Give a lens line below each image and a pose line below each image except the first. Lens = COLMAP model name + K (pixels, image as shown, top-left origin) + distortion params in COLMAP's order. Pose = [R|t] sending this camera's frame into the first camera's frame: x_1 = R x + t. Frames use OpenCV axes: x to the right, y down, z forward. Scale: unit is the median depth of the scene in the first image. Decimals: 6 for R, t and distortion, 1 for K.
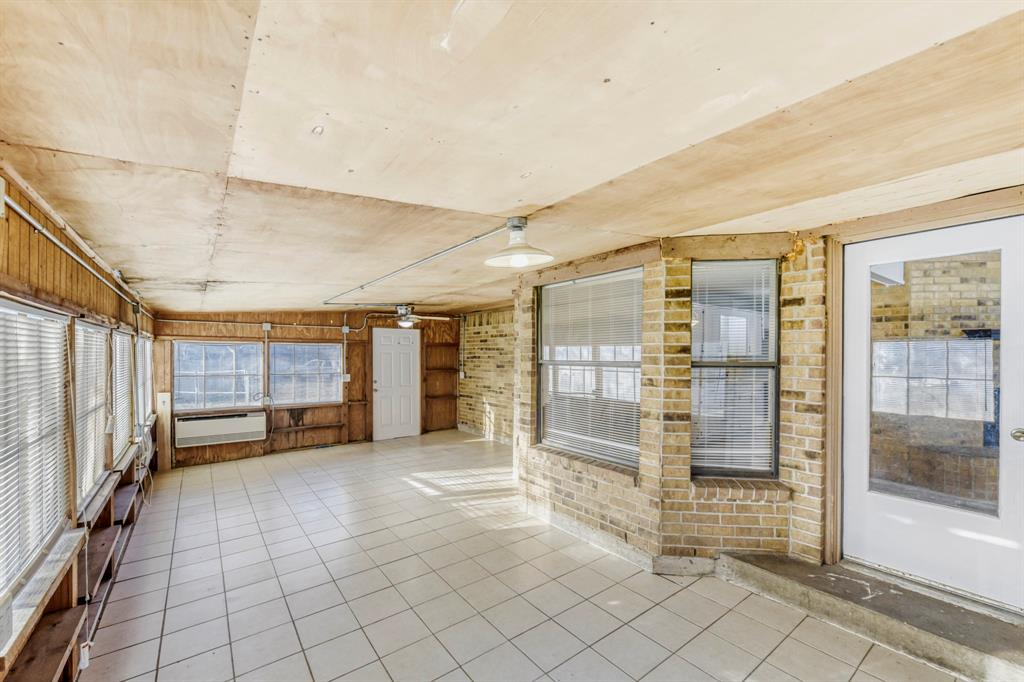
lens RADIAL K [[413.4, 0, 508.5], [0, 413.4, 353.2], [0, 0, 1]] dist [0.001219, -0.000308]
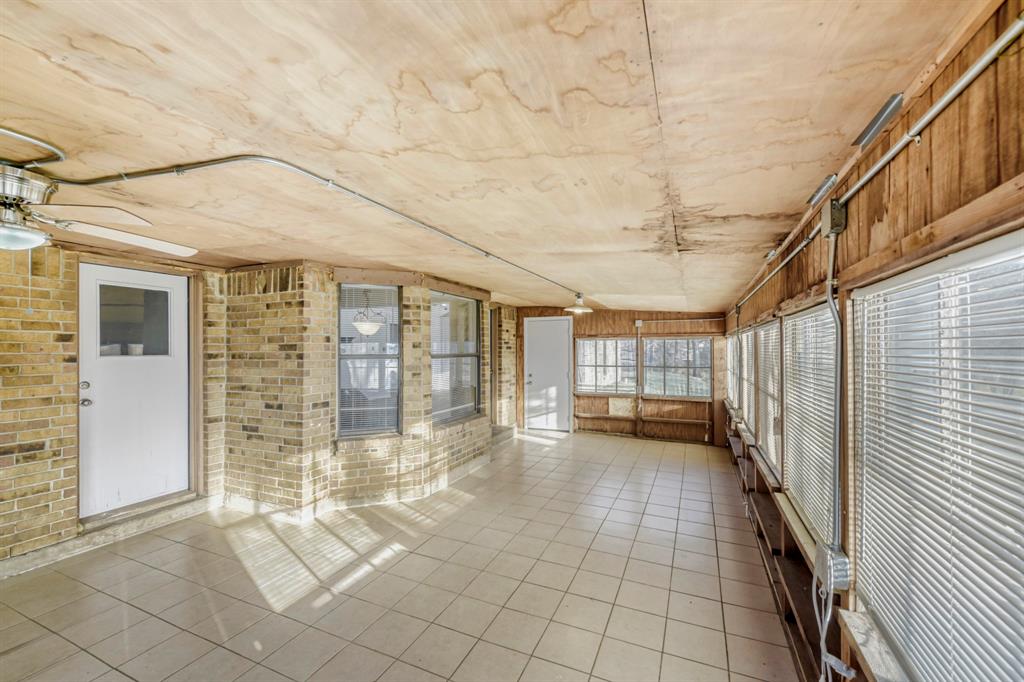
lens RADIAL K [[413.4, 0, 508.5], [0, 413.4, 353.2], [0, 0, 1]] dist [0.001219, -0.000308]
pose [[-0.476449, -0.003442, 0.879195, -0.844343], [-0.001841, 0.999994, 0.002918, 0.010182], [-0.879200, -0.000228, -0.476452, 1.120806]]
